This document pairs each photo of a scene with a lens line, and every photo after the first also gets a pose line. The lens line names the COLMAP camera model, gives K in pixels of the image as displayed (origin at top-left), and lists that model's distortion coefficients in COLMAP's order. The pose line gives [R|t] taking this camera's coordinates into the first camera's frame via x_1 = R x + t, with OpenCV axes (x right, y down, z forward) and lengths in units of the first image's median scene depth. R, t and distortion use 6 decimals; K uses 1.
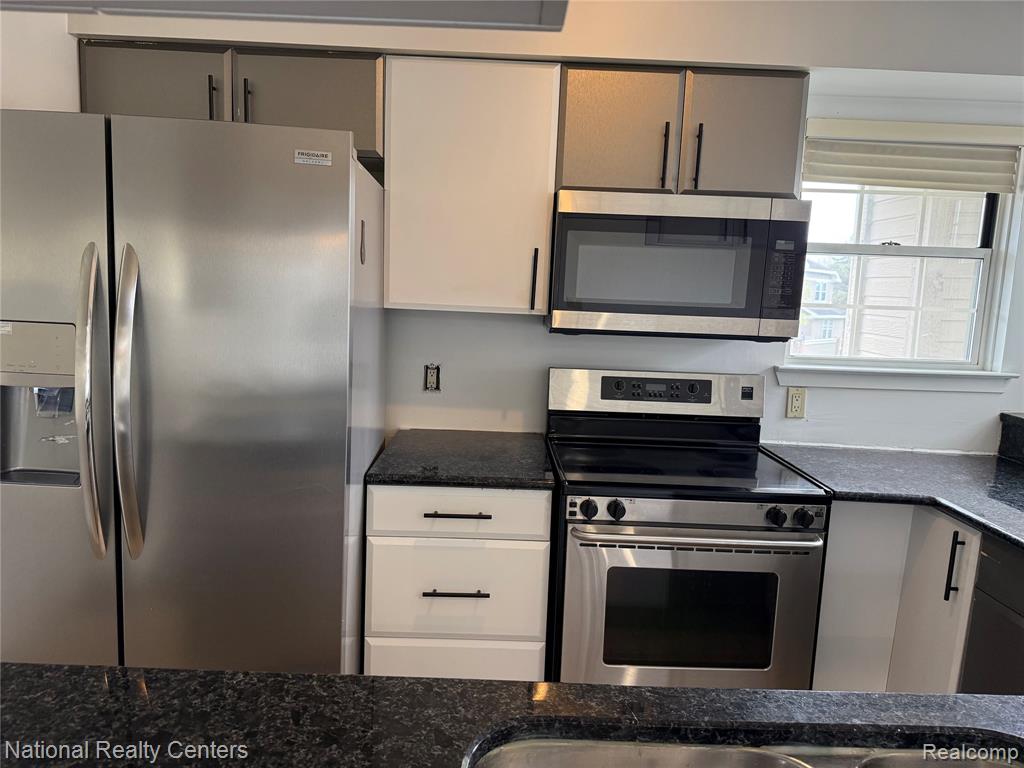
lens RADIAL K [[715.3, 0, 510.7], [0, 715.3, 386.6], [0, 0, 1]] dist [0.102650, -0.154737]
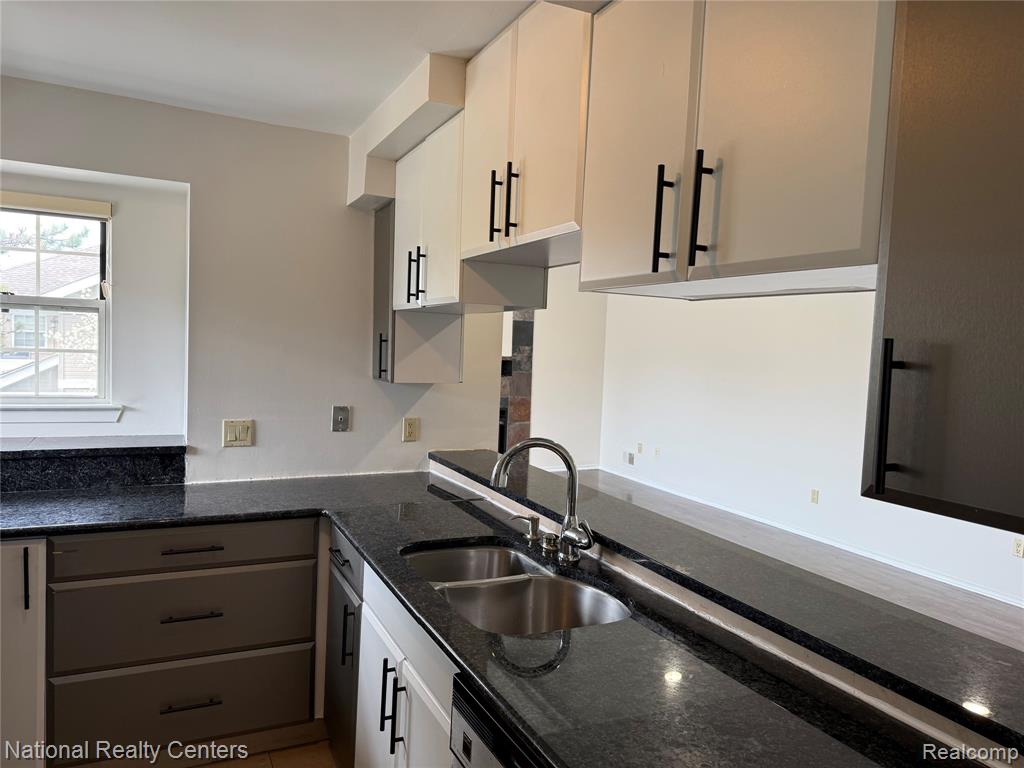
lens RADIAL K [[717.8, 0, 509.0], [0, 717.8, 387.4], [0, 0, 1]] dist [0.089859, -0.116599]
pose [[-0.424568, -0.112401, 0.898392, -0.634884], [0.068271, 0.985465, 0.155559, -0.157107], [-0.902818, 0.127379, -0.410723, 0.661625]]
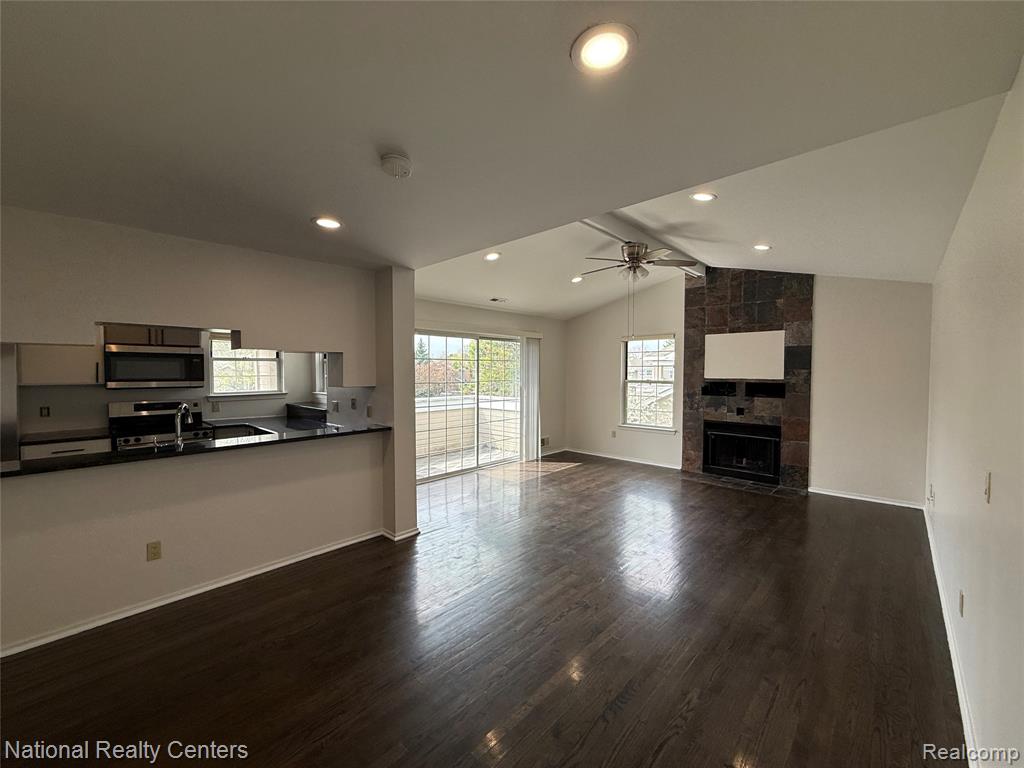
lens RADIAL K [[408.1, 0, 511.0], [0, 408.1, 383.0], [0, 0, 1]] dist [0.000665, -0.000442]
pose [[0.690218, -0.061321, 0.720998, -0.006875], [0.126881, 0.991222, -0.037160, 0.183331], [-0.712390, 0.117130, 0.691940, -1.460654]]
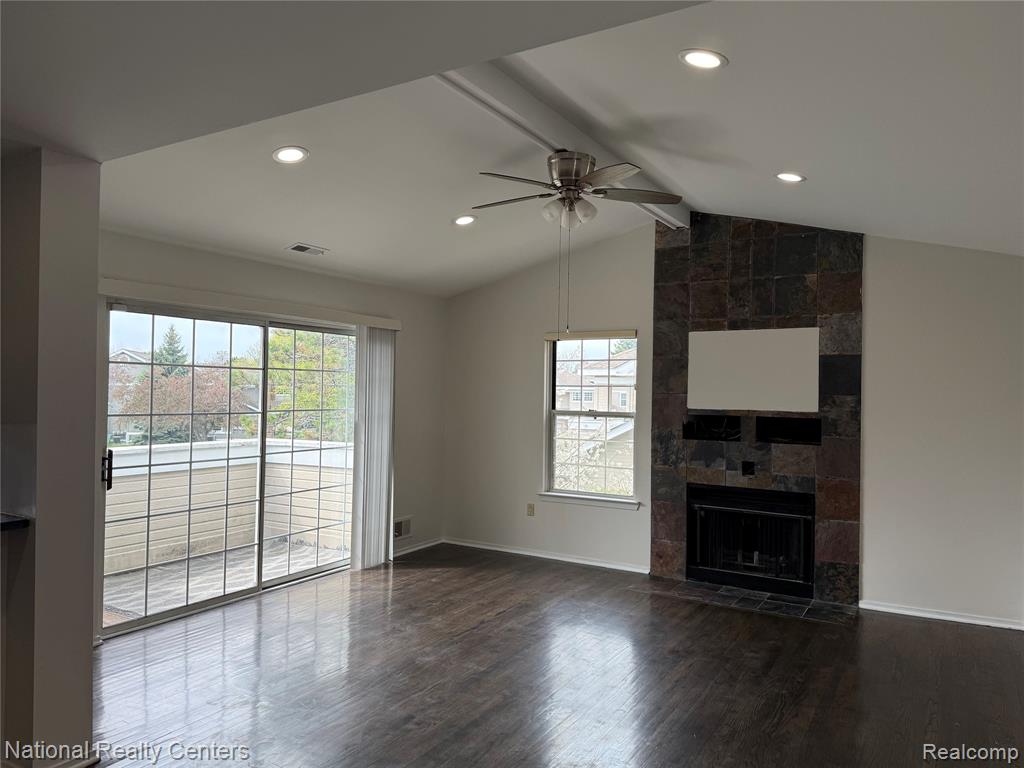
lens RADIAL K [[715.3, 0, 510.7], [0, 715.3, 386.6], [0, 0, 1]] dist [0.102650, -0.154737]
pose [[0.516627, -0.026590, 0.855798, 0.194783], [0.125343, 0.991098, -0.044873, 0.170415], [-0.846986, 0.130451, 0.515360, -1.340689]]
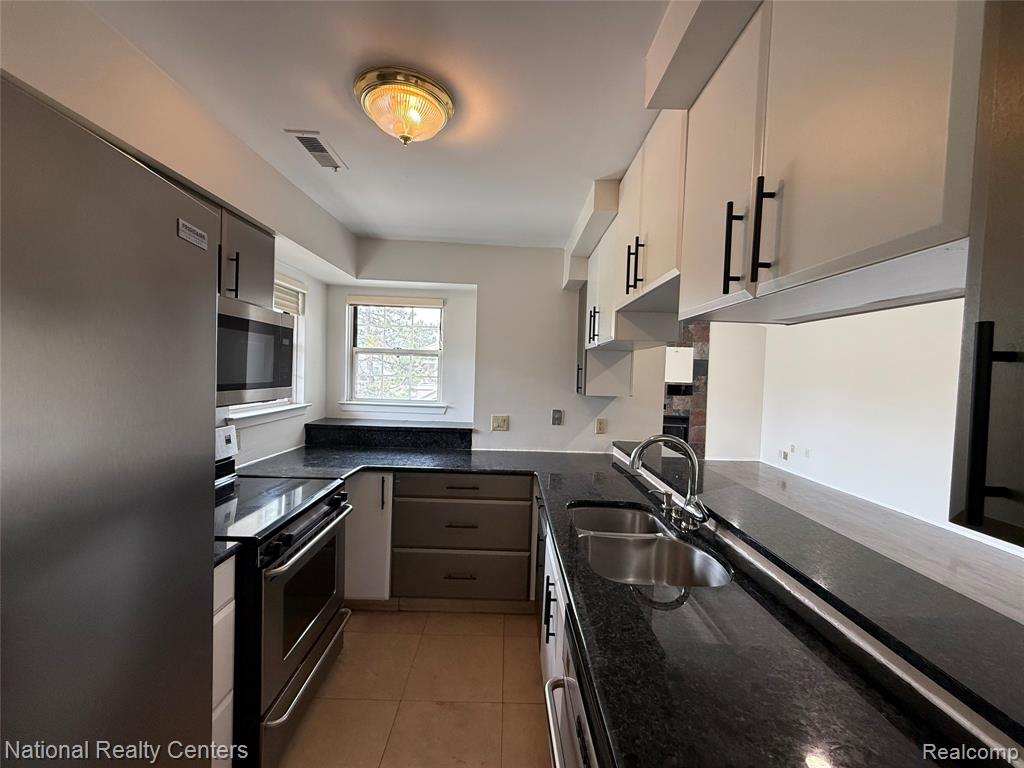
lens RADIAL K [[408.1, 0, 511.0], [0, 408.1, 383.0], [0, 0, 1]] dist [0.000665, -0.000442]
pose [[0.003823, -0.070082, 0.997534, -0.532325], [0.106250, 0.991923, 0.069281, -0.113440], [-0.994332, 0.105724, 0.011239, 0.500145]]
